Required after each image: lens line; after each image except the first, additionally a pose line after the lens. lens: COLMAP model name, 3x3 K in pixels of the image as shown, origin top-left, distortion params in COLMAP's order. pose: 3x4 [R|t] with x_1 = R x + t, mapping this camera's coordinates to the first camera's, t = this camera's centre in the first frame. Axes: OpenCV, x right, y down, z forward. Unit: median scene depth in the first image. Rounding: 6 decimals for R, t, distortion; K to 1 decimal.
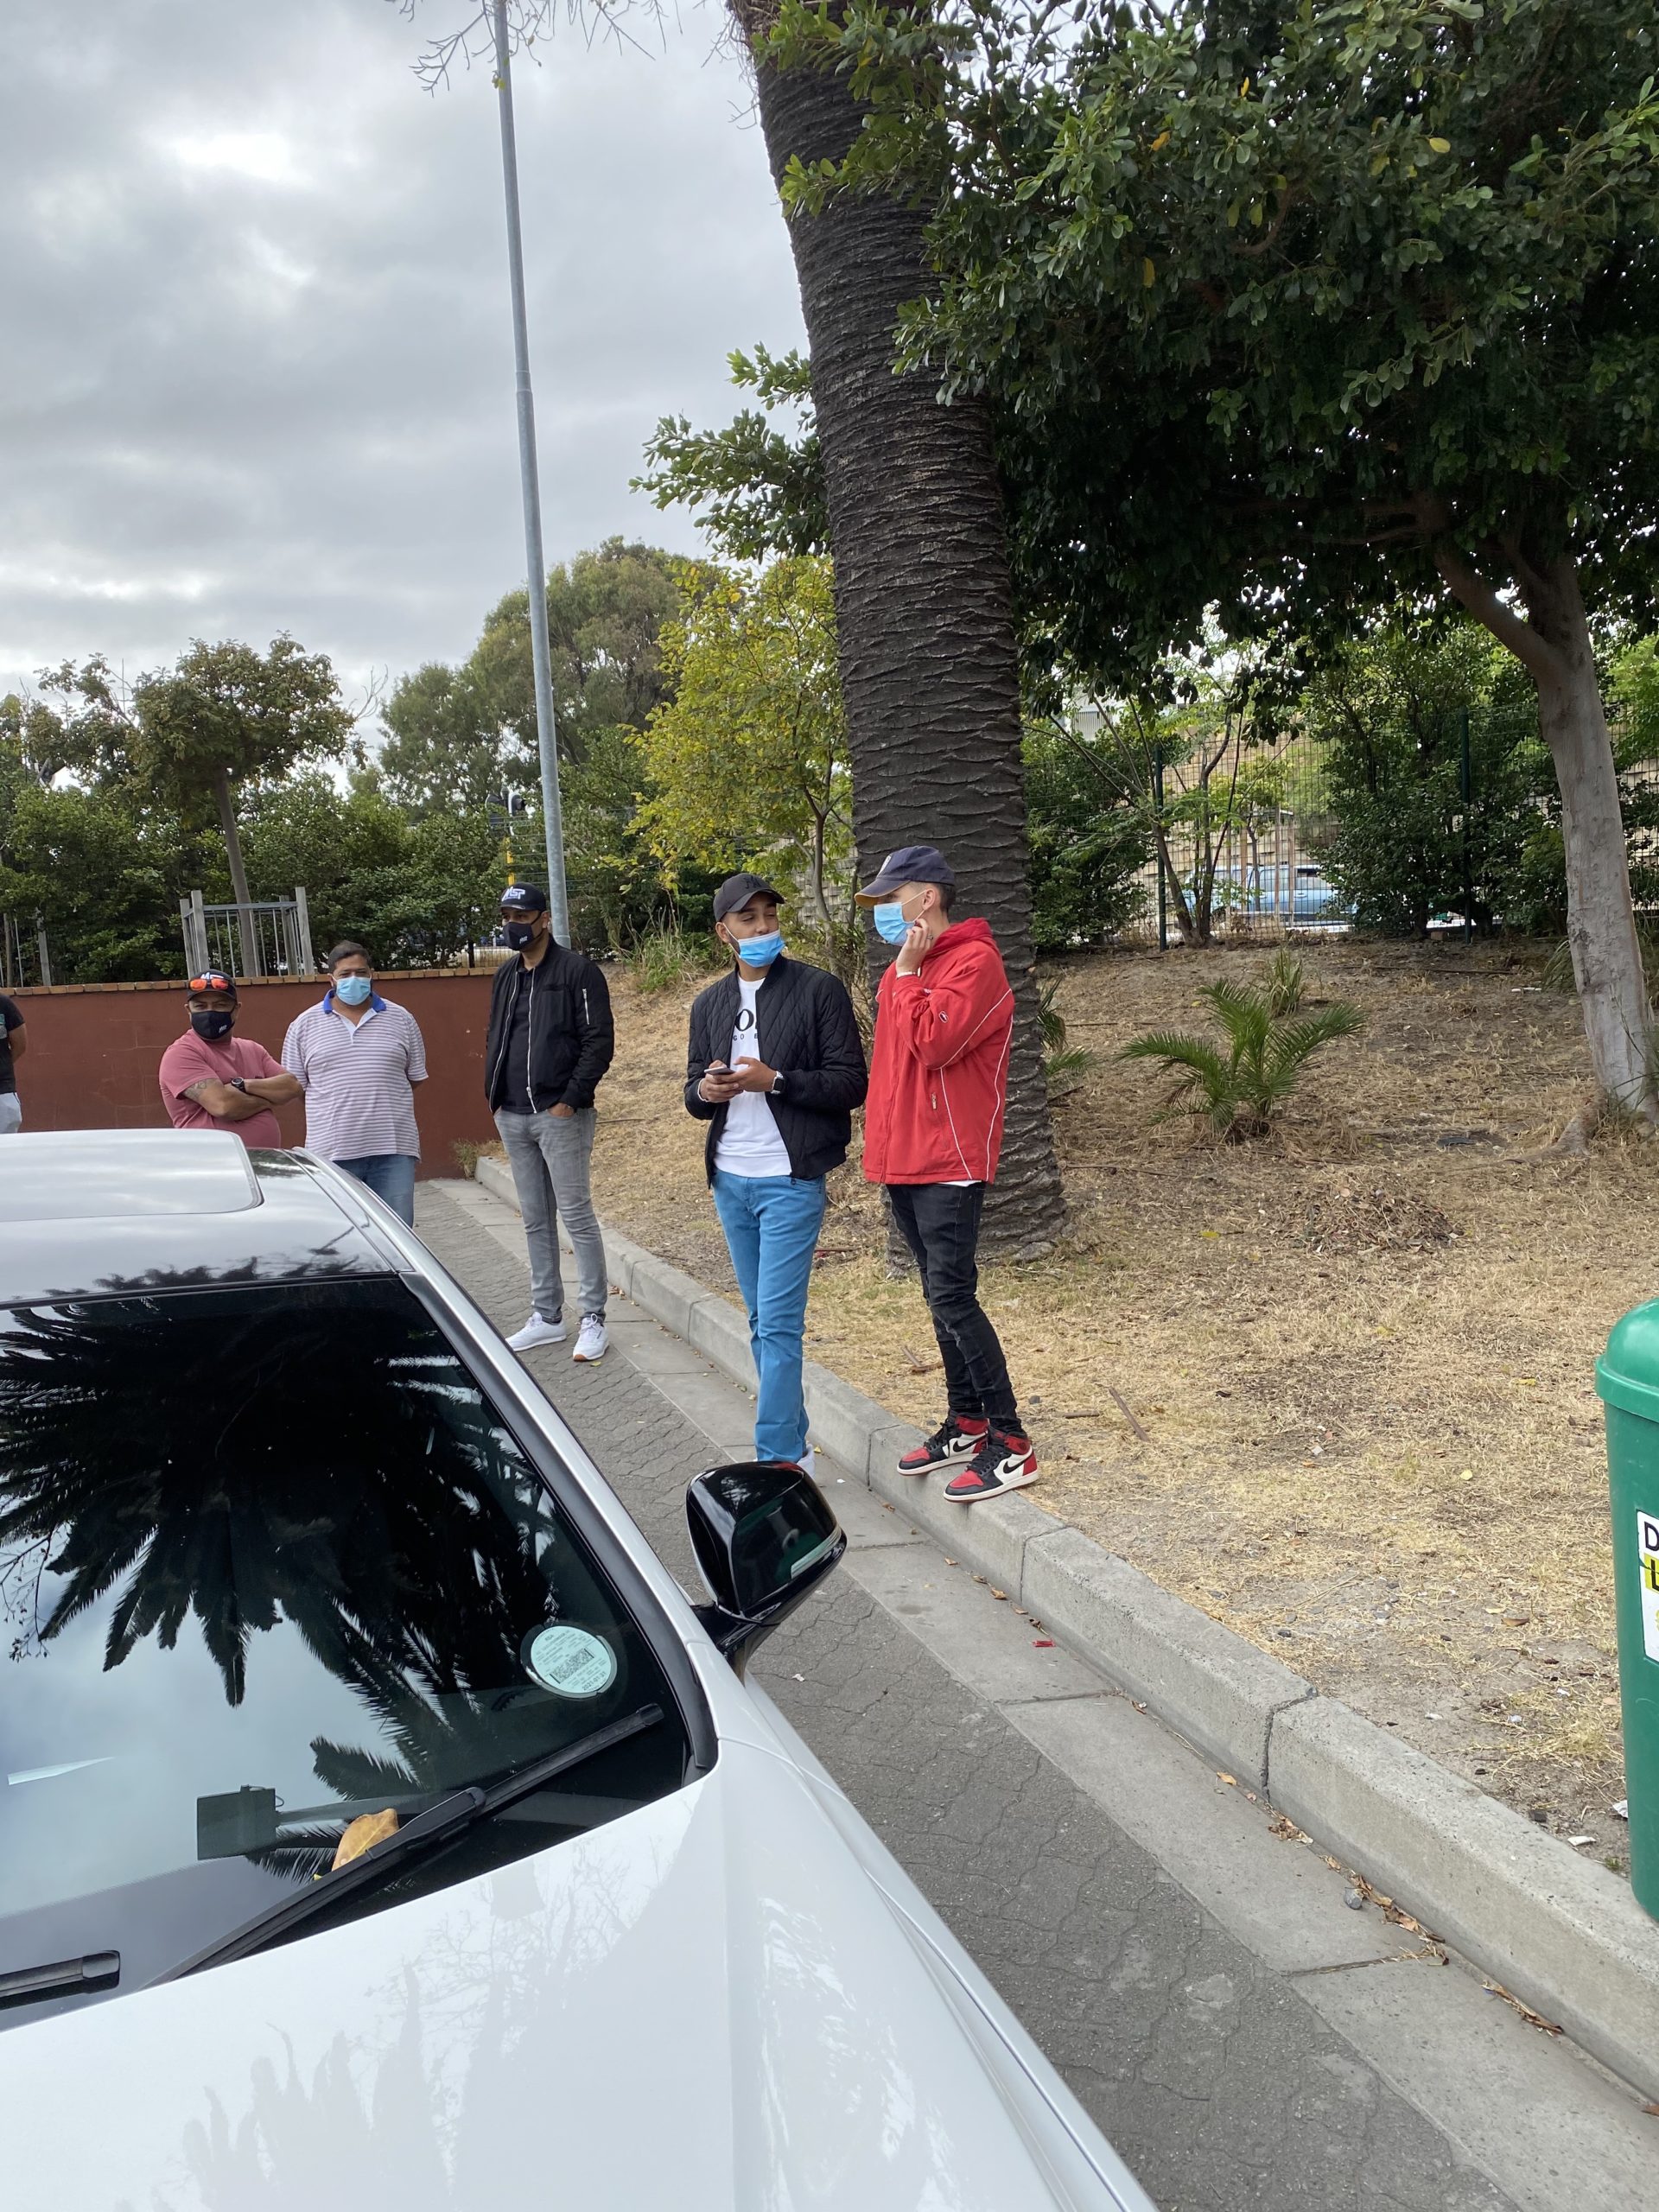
lens RADIAL K [[1681.4, 0, 817.5], [0, 1681.4, 1119.1], [0, 0, 1]] dist [0.029206, -0.030649]
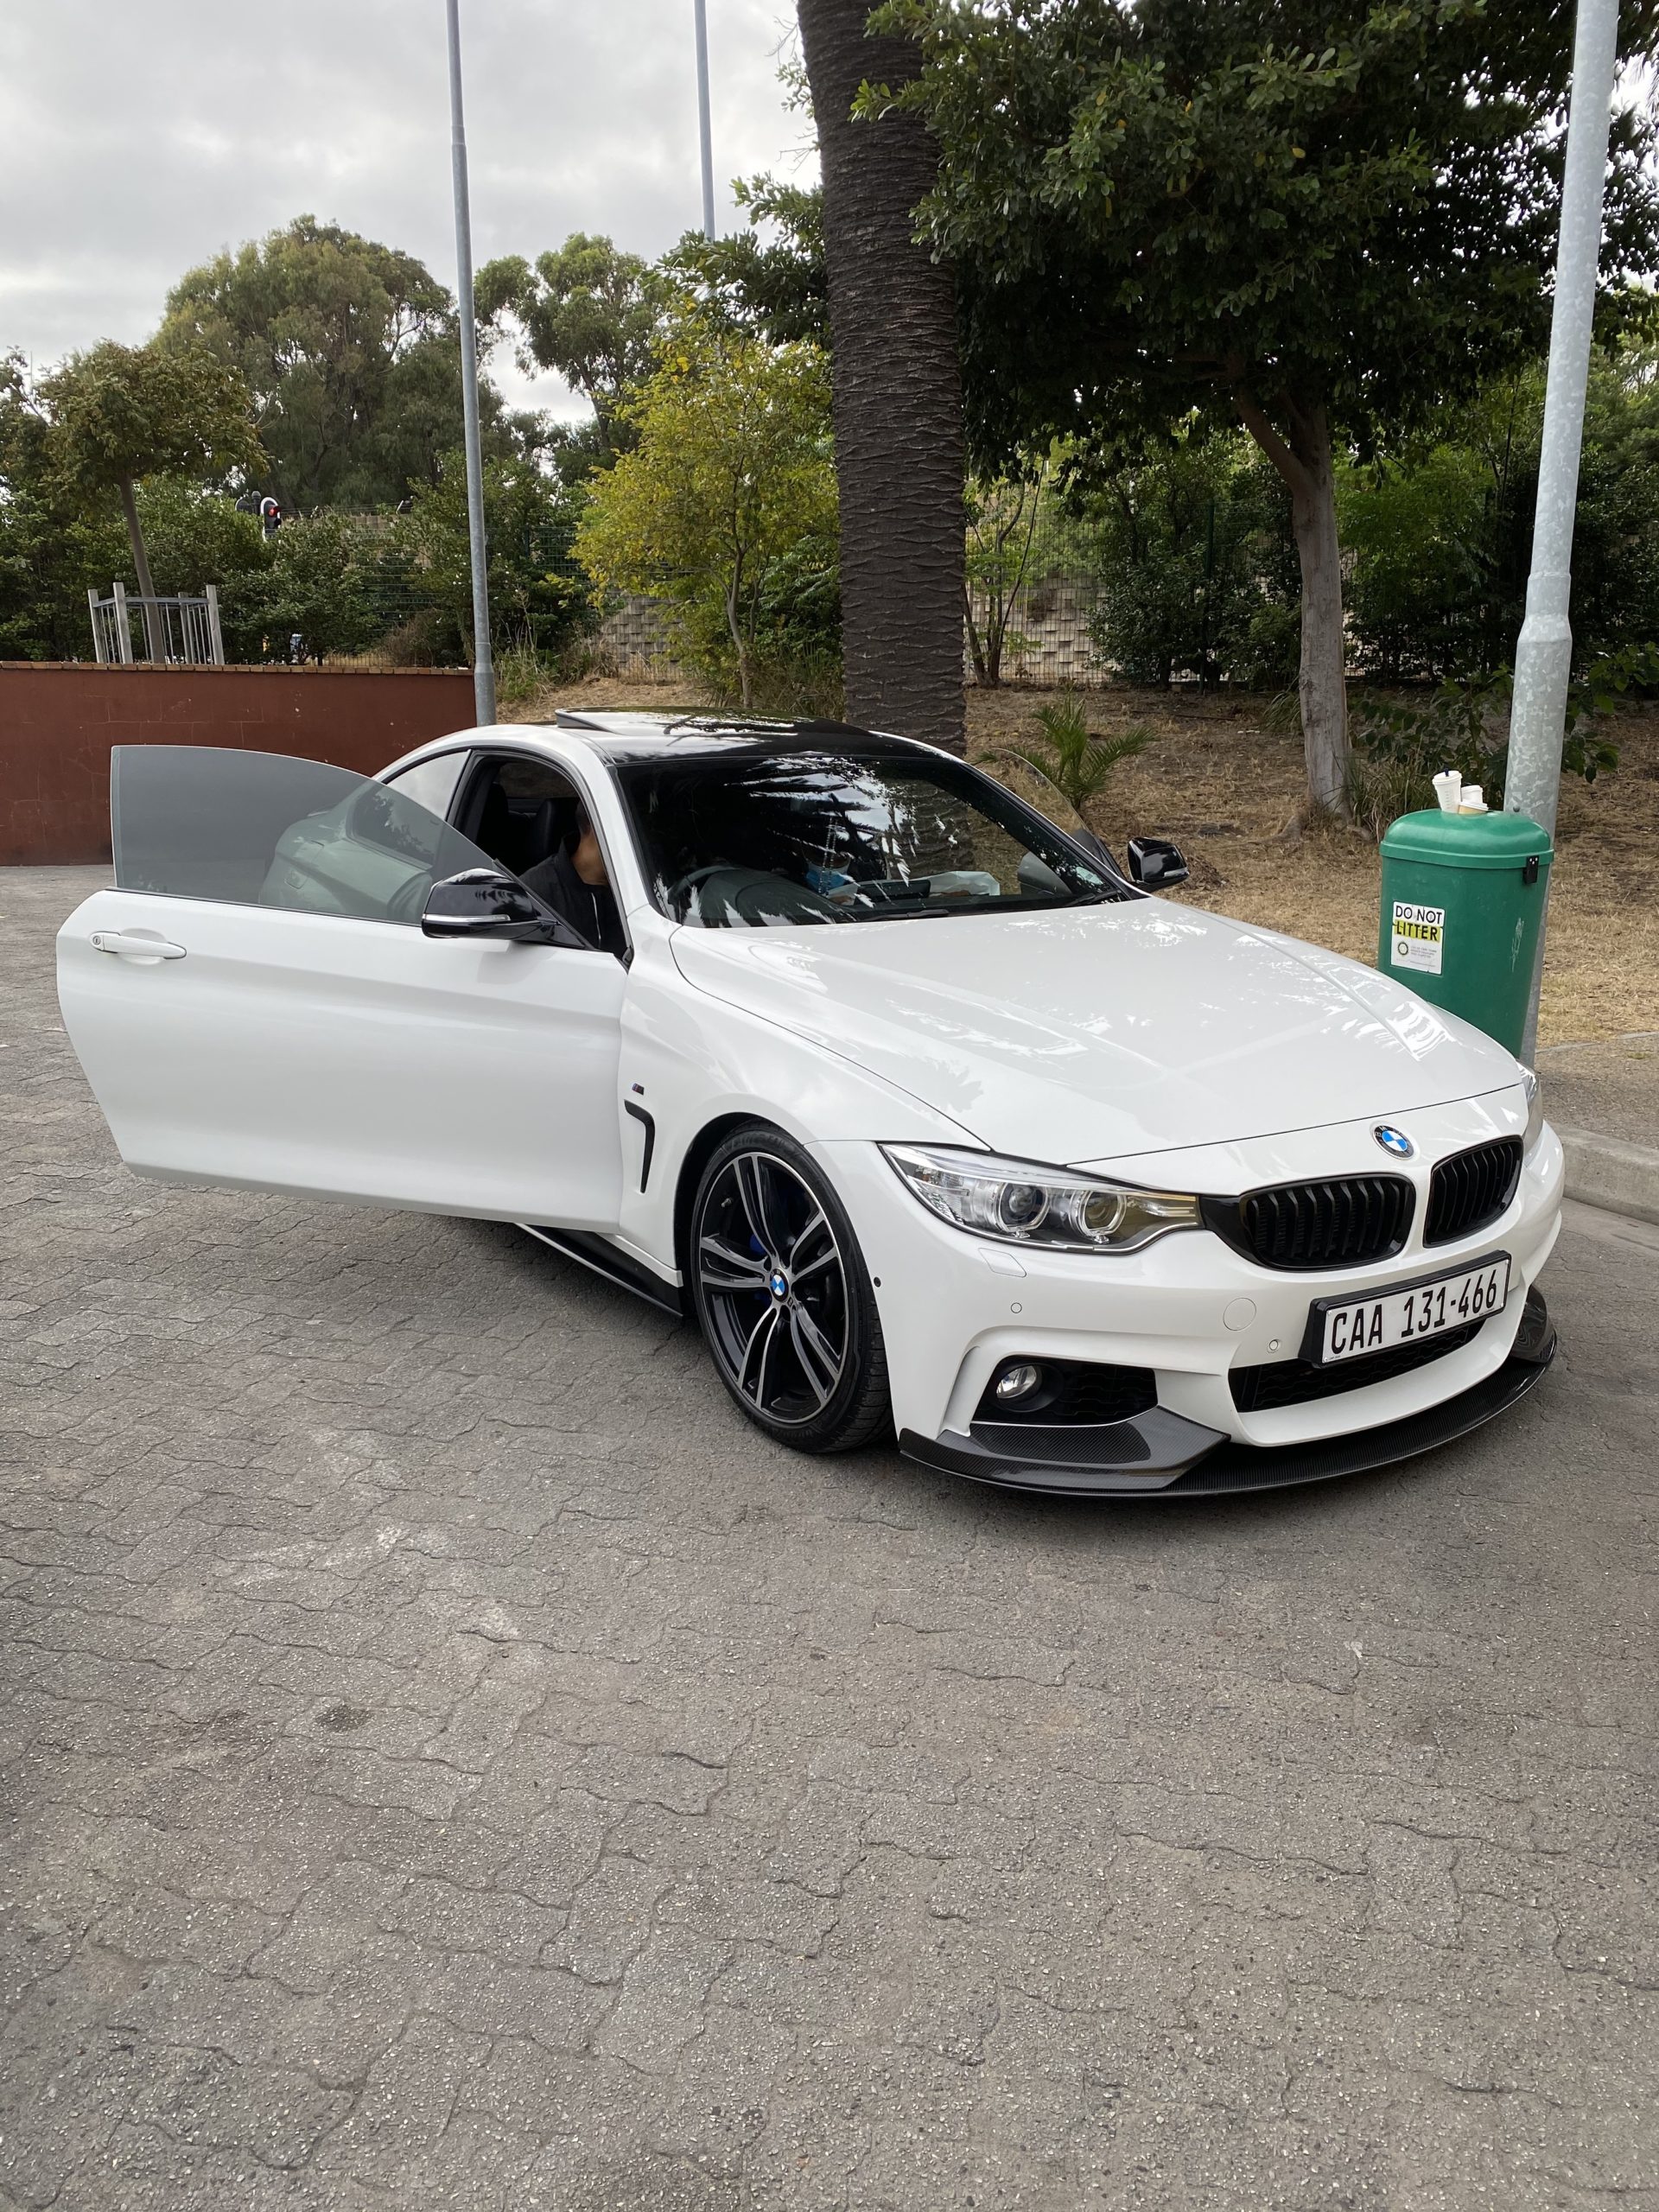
lens RADIAL K [[1681.4, 0, 849.0], [0, 1681.4, 1106.5], [0, 0, 1]] dist [0.029206, -0.030649]
pose [[0.978613, 0.003546, 0.205678, -0.207135], [-0.031757, 0.990470, 0.134021, 0.063167], [-0.203243, -0.137686, 0.969399, -0.328919]]
